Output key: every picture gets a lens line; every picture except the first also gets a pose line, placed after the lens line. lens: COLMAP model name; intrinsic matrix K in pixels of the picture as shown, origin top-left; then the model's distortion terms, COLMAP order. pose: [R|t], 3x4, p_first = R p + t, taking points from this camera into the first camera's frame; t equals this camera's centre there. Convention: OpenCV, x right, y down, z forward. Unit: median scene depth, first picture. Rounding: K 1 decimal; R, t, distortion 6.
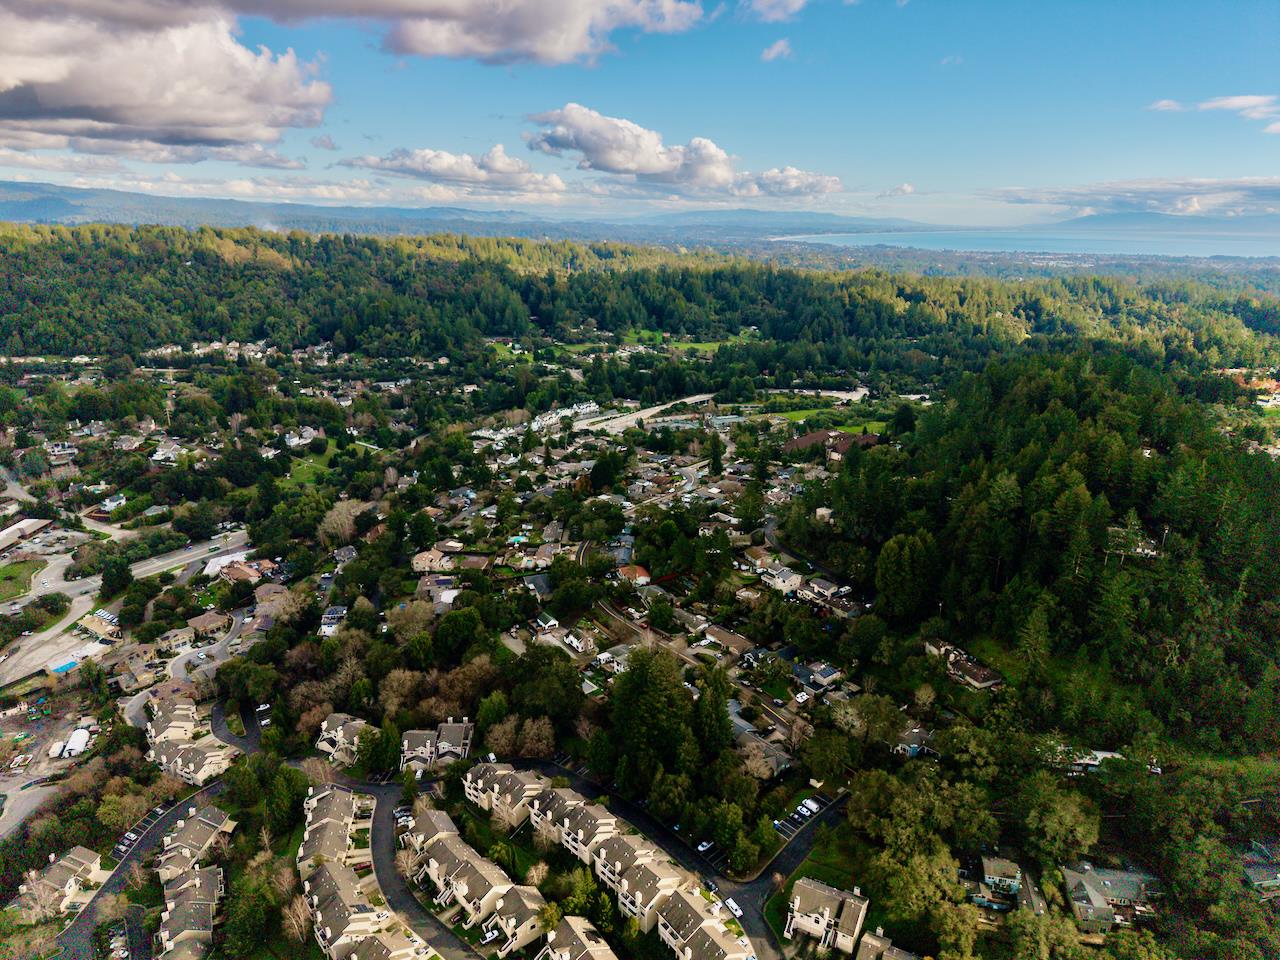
lens RADIAL K [[864.2, 0, 633.3], [0, 864.2, 487.3], [0, 0, 1]] dist [0.044673, -0.051926]
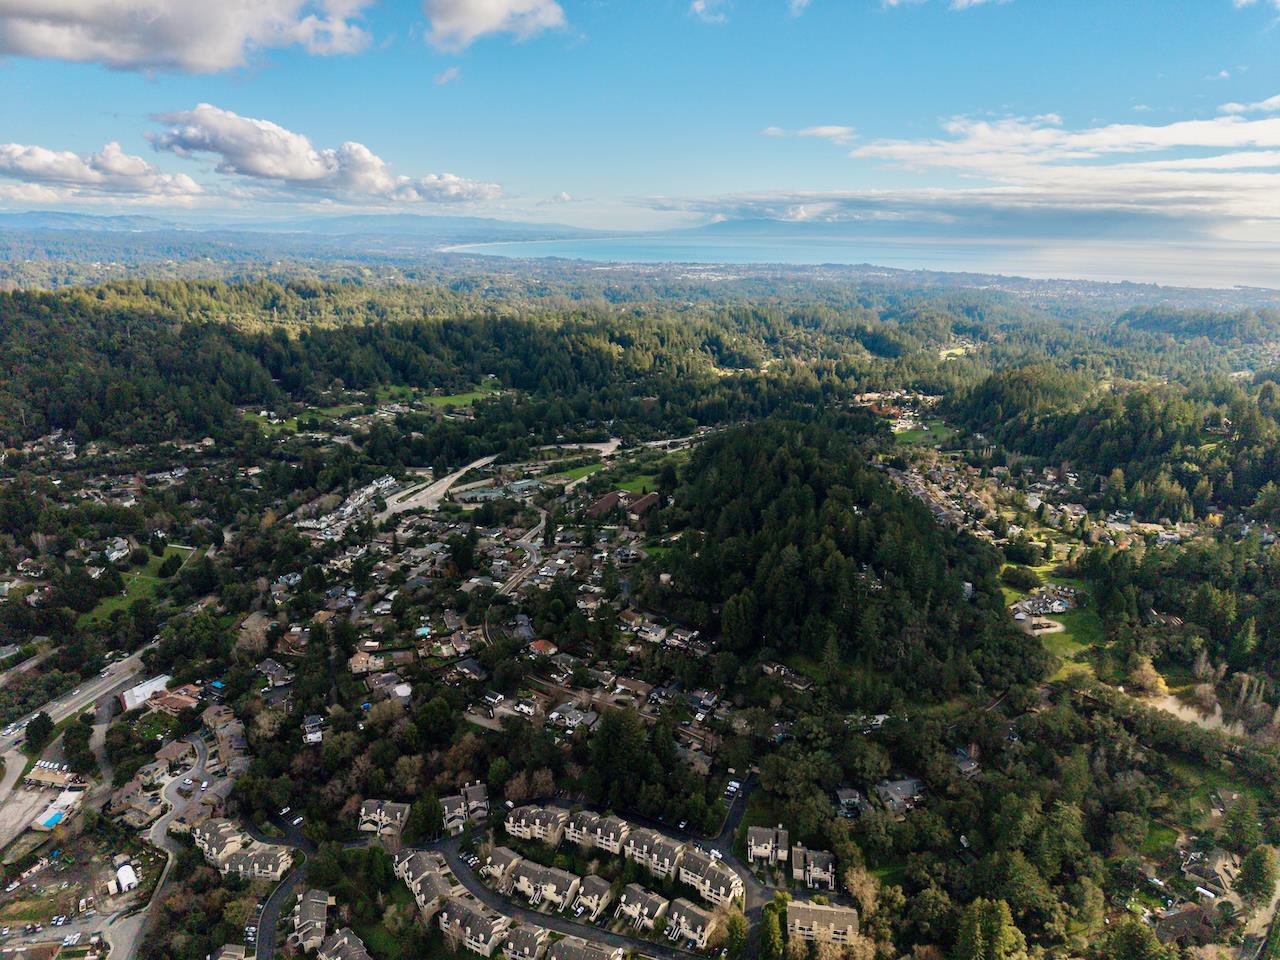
lens RADIAL K [[864.2, 0, 633.3], [0, 864.2, 487.3], [0, 0, 1]] dist [0.044673, -0.051926]
pose [[0.932468, -0.109621, 0.344220, -0.255612], [0.110408, 0.993734, 0.017382, -0.128101], [-0.343968, 0.021797, 0.938728, -0.256724]]
